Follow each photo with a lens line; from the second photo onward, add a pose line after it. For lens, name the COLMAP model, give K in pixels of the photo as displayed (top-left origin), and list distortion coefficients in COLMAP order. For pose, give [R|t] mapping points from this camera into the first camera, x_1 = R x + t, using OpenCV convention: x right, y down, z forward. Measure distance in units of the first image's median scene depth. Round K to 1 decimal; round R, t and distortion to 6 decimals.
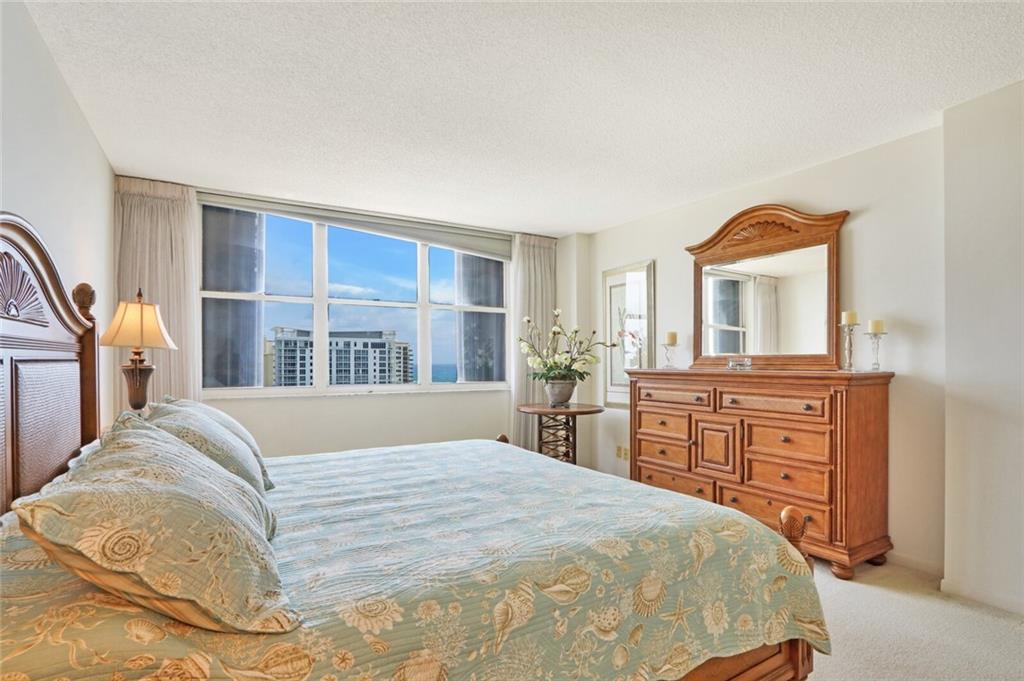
lens RADIAL K [[514.2, 0, 513.4], [0, 514.2, 357.4], [0, 0, 1]] dist [-0.016813, 0.000899]
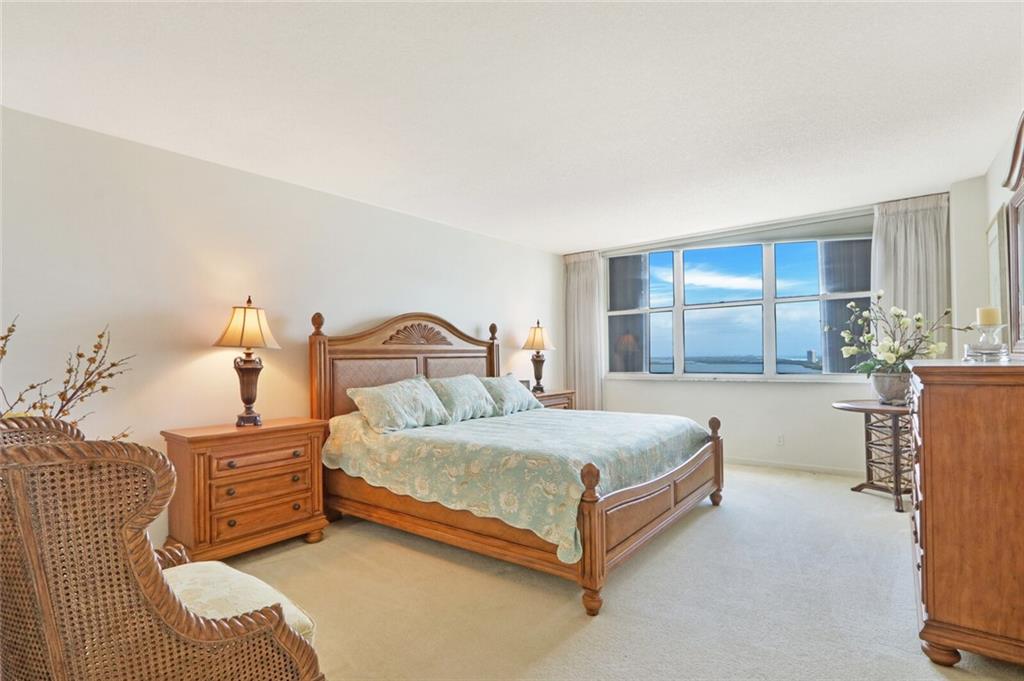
lens RADIAL K [[514.2, 0, 513.4], [0, 514.2, 357.4], [0, 0, 1]] dist [-0.016813, 0.000899]
pose [[0.338336, -0.005670, -0.941008, 0.751004], [0.022035, 0.999755, 0.001898, 0.003221], [0.940767, -0.021377, 0.338378, 0.154279]]
